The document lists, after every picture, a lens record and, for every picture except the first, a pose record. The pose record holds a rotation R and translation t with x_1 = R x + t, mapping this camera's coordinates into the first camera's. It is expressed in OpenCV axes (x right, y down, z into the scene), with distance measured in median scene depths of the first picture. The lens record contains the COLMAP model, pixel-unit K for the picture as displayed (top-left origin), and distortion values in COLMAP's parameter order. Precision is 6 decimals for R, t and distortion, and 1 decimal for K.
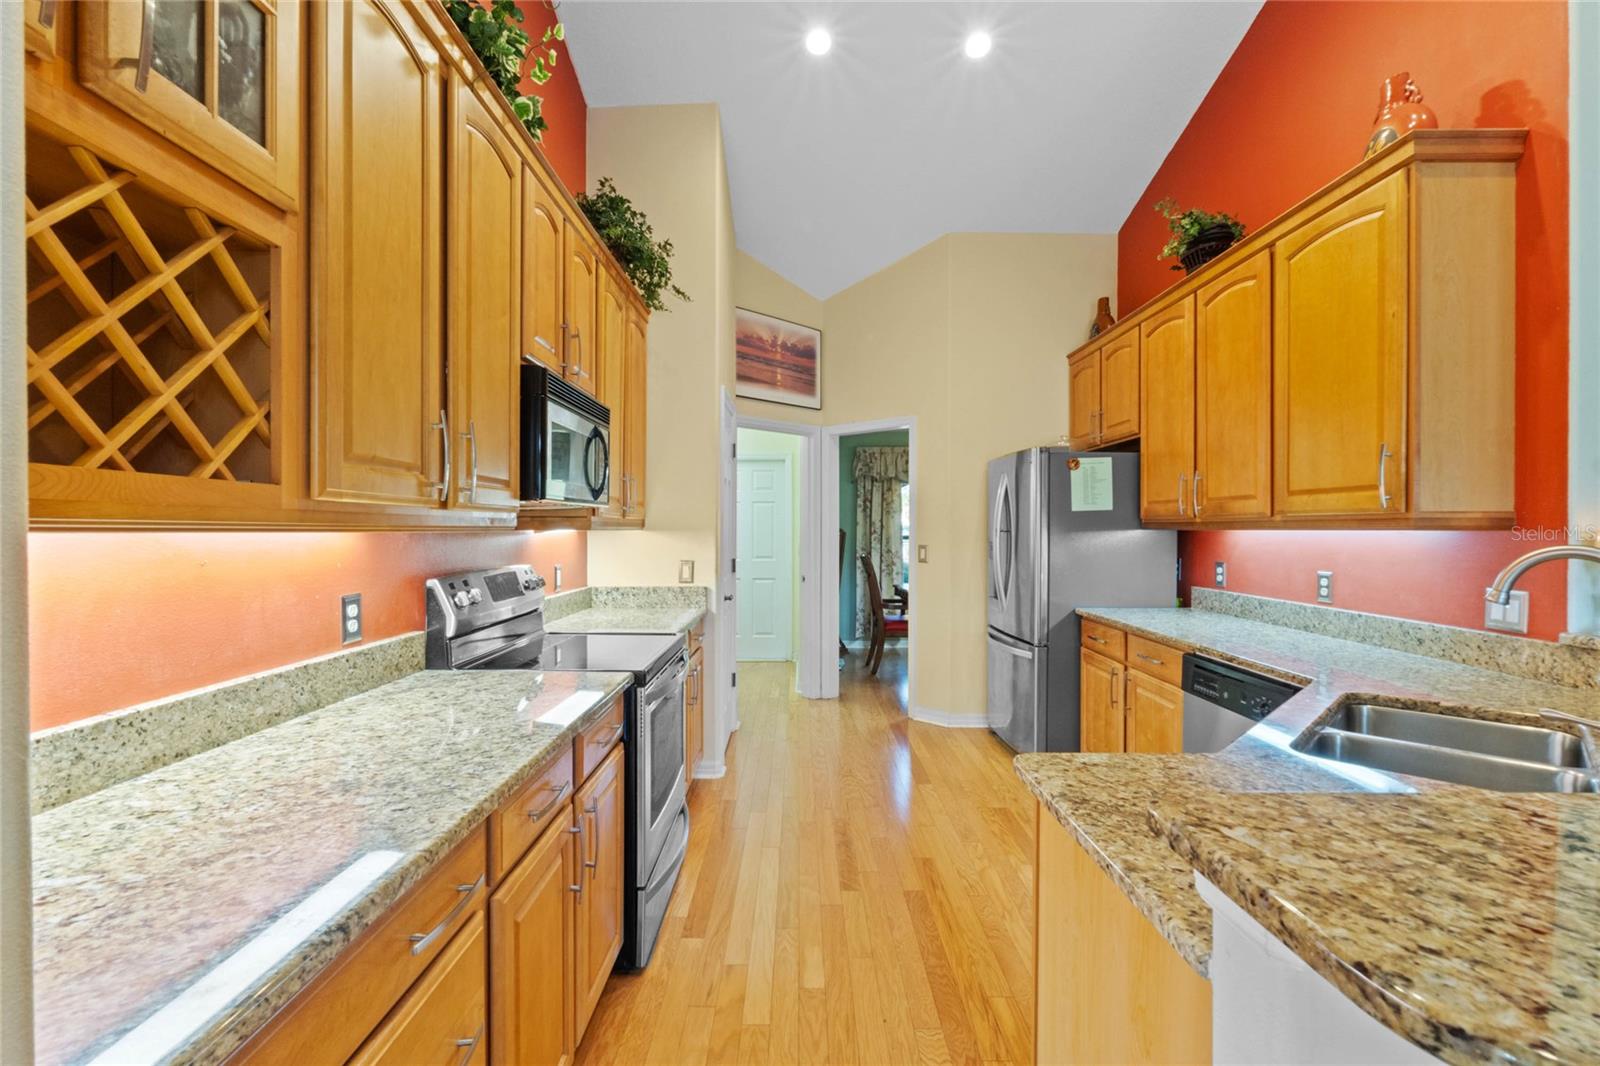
lens RADIAL K [[716.2, 0, 801.4], [0, 716.2, 535.7], [0, 0, 1]] dist [-0.006226, -0.000495]
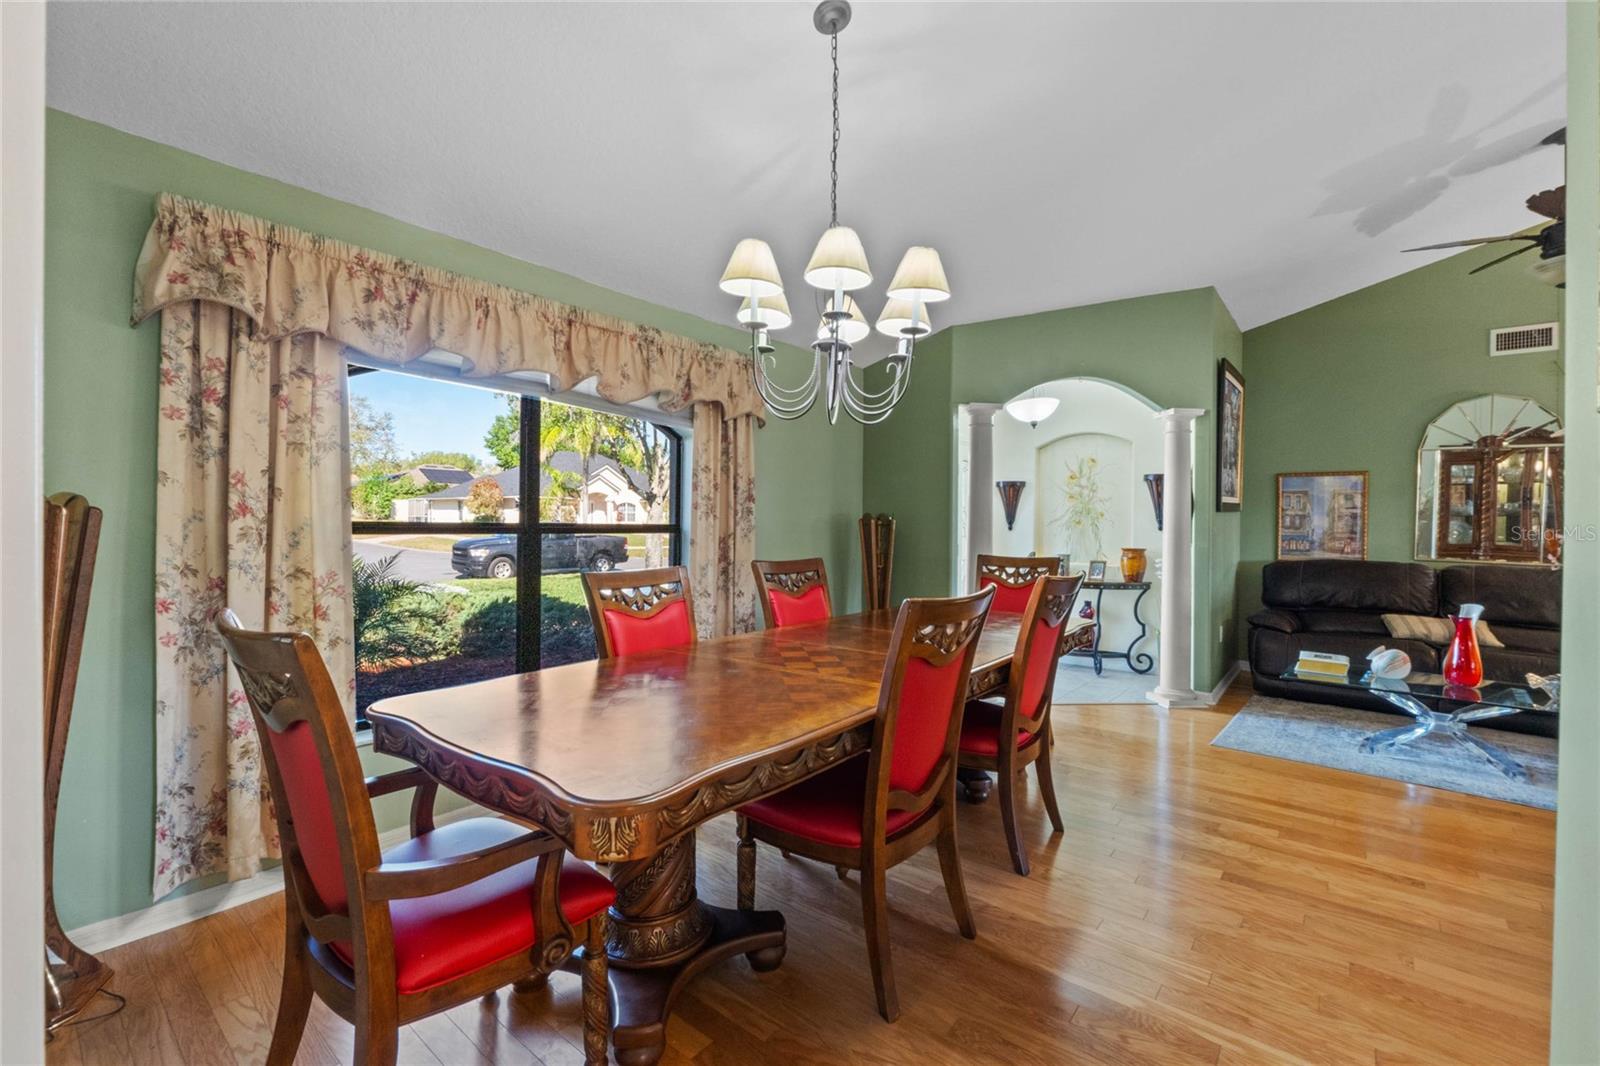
lens RADIAL K [[681.8, 0, 800.2], [0, 681.8, 524.5], [0, 0, 1]] dist [-0.005882, -0.000173]
pose [[0.636416, 0.002863, 0.771341, 0.055200], [-0.000740, 0.999995, -0.003101, 0.002380], [-0.771346, 0.001403, 0.636415, 1.047005]]
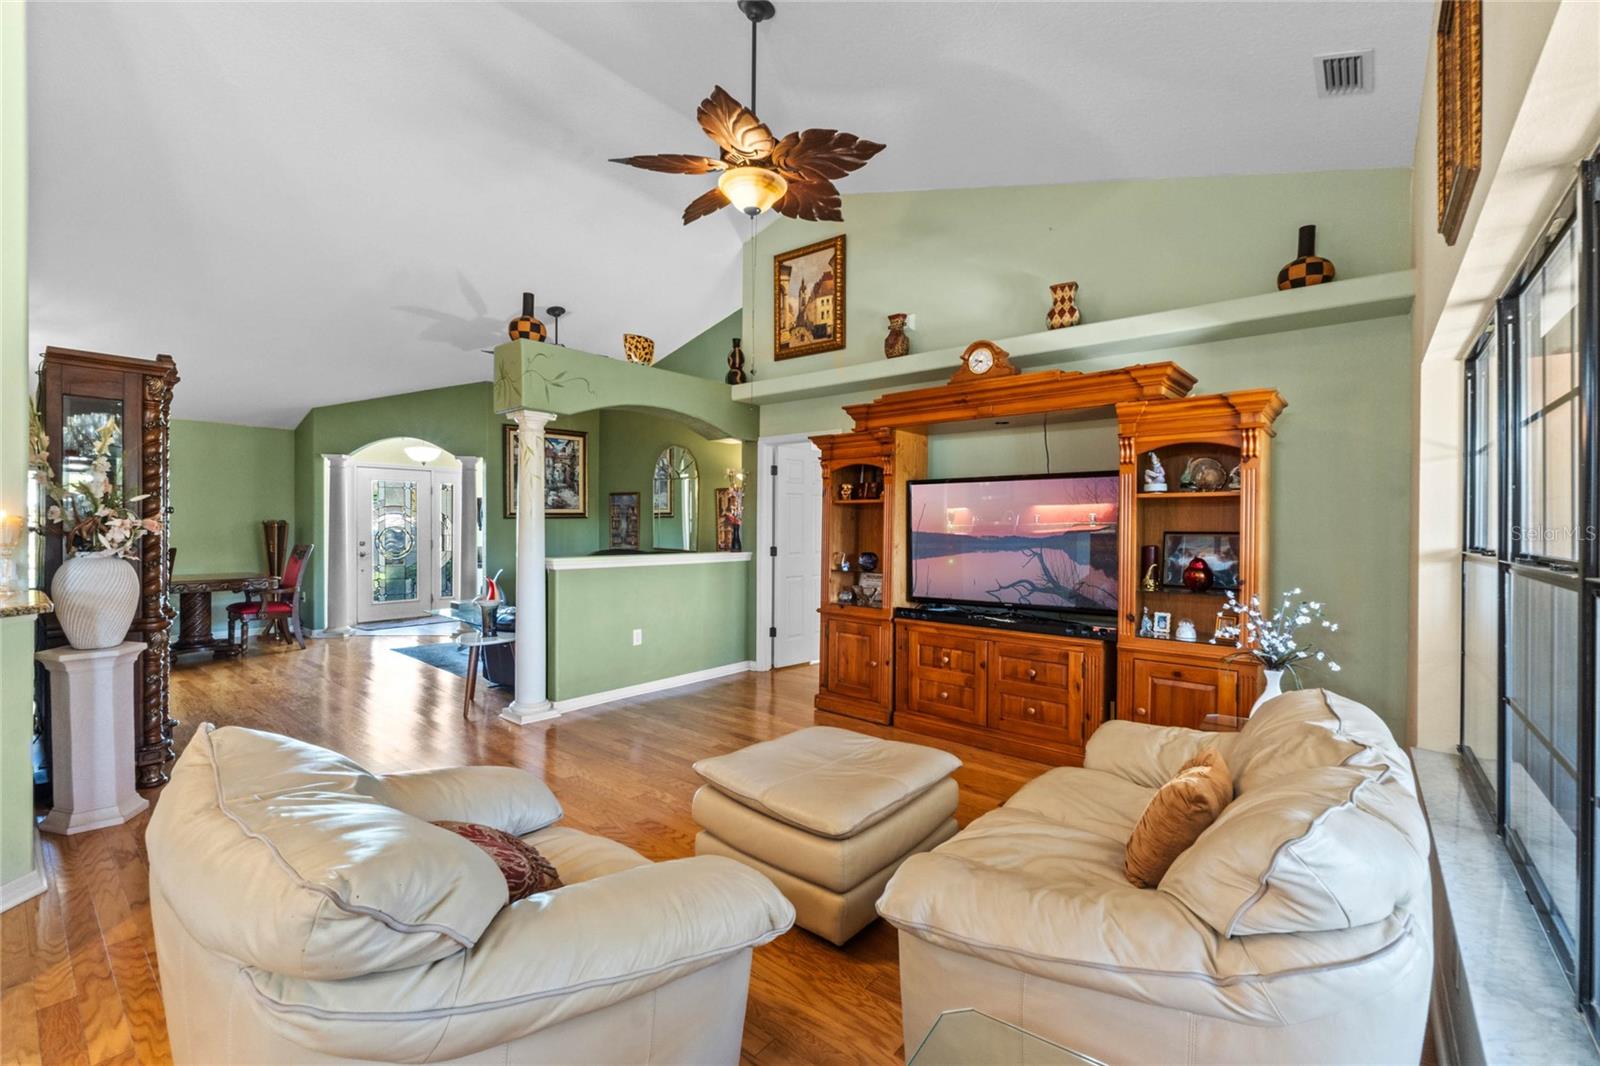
lens RADIAL K [[681.8, 0, 805.2], [0, 681.8, 532.0], [0, 0, 1]] dist [-0.005882, -0.000173]
pose [[0.641966, -0.002601, 0.766729, 0.433458], [0.000787, 0.999996, 0.002734, 0.008343], [-0.766733, -0.001152, 0.641965, -0.384679]]
